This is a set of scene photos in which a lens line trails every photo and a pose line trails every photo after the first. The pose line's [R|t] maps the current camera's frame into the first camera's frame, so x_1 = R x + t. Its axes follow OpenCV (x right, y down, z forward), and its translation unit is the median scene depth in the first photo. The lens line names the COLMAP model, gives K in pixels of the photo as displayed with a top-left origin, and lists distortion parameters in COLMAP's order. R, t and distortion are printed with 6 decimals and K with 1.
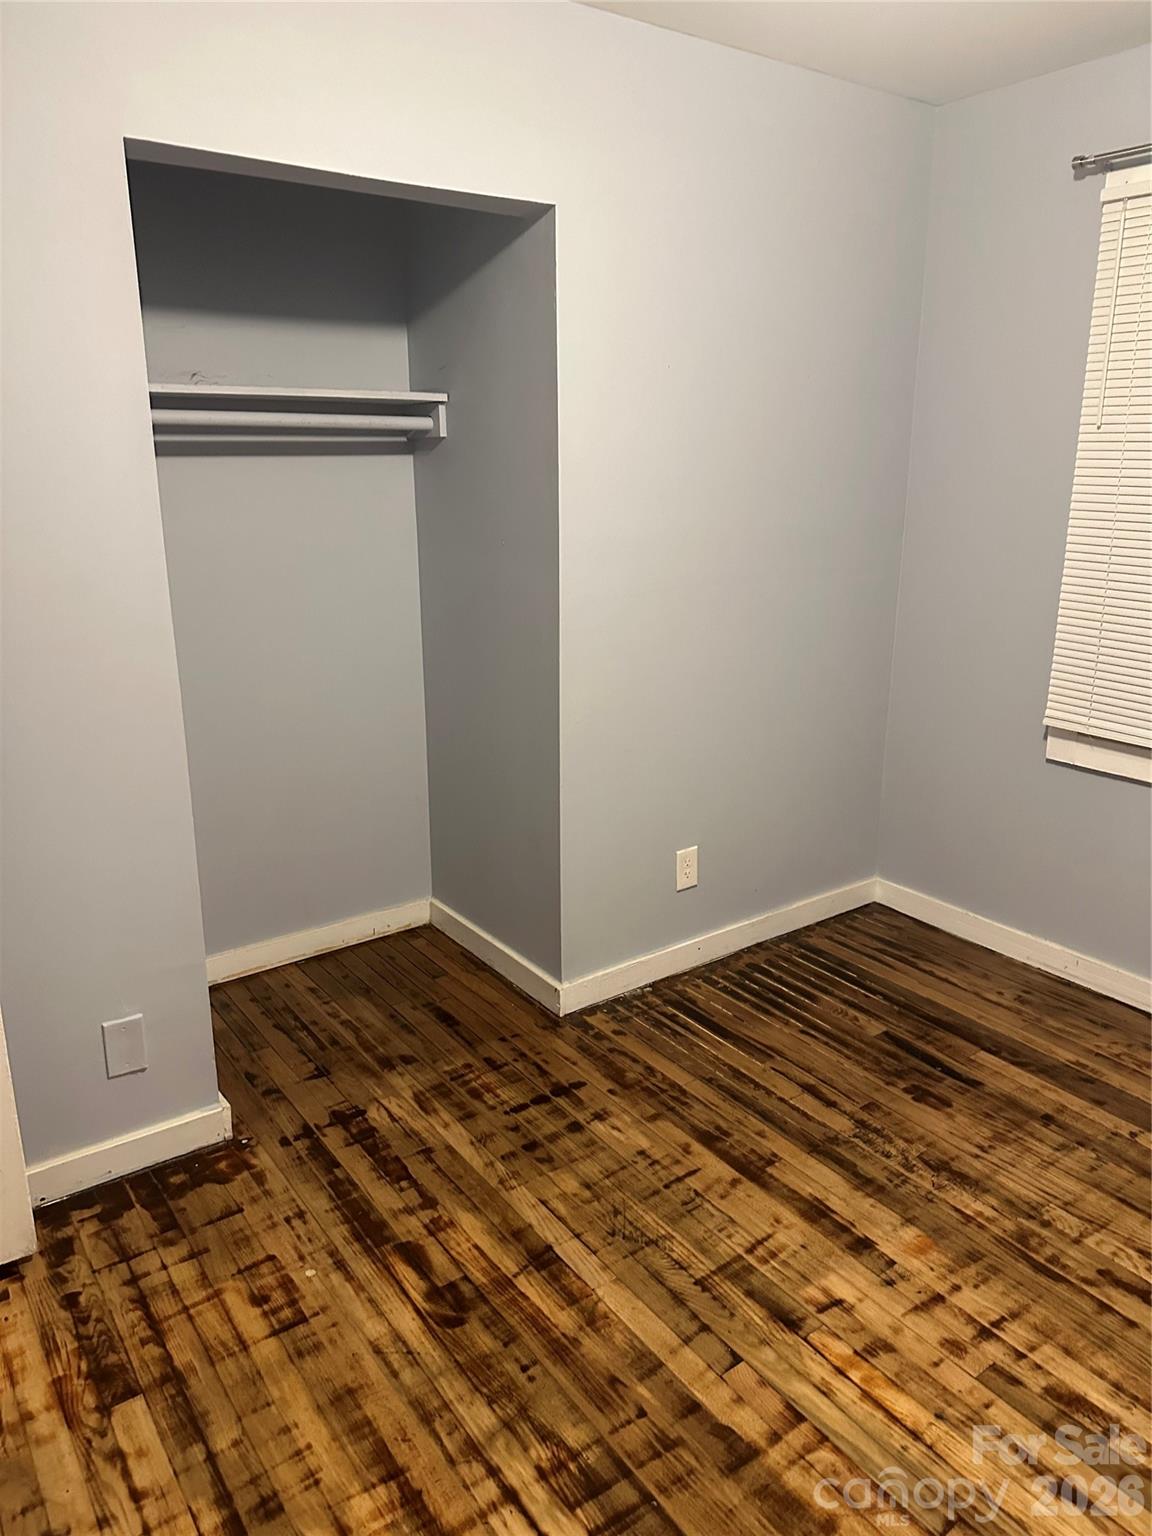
lens RADIAL K [[1077.9, 0, 575.2], [0, 1077.9, 762.2], [0, 0, 1]] dist [0.025376, -0.021843]
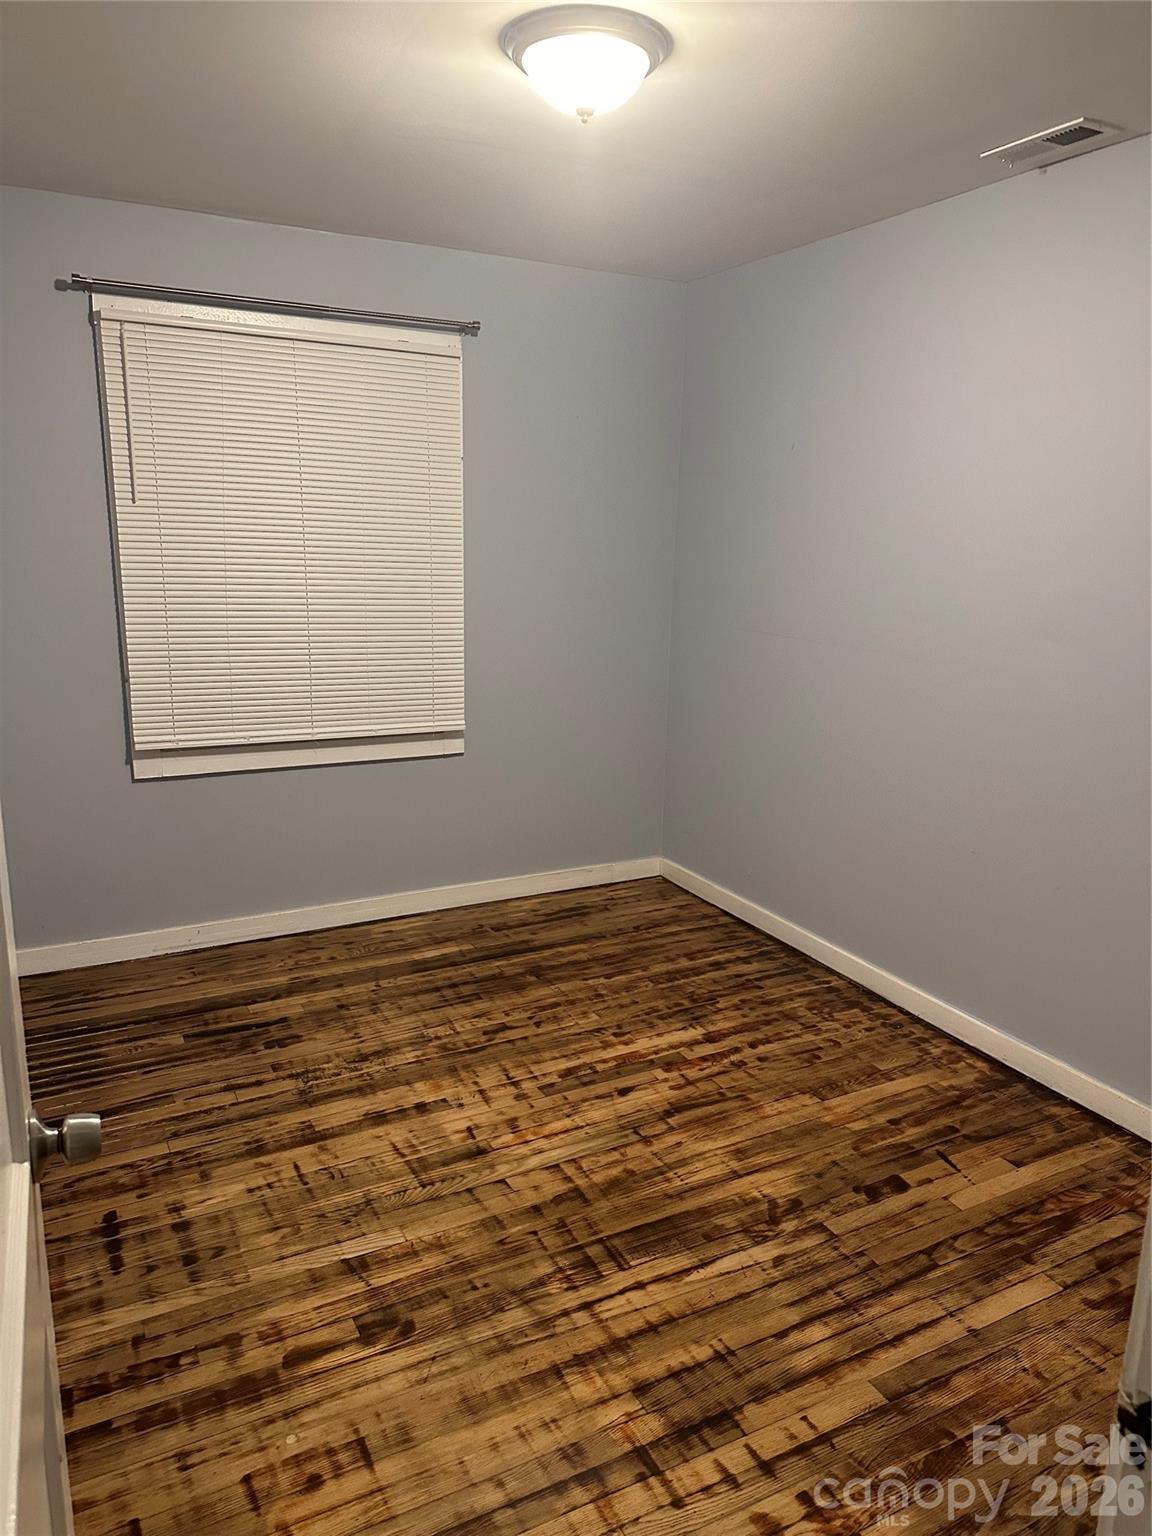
lens RADIAL K [[1077.9, 0, 567.9], [0, 1077.9, 771.8], [0, 0, 1]] dist [0.025376, -0.021843]
pose [[0.155327, -0.225788, 0.961714, -0.923581], [0.264833, 0.947411, 0.179657, -0.144993], [-0.951702, 0.226788, 0.206955, 0.465763]]
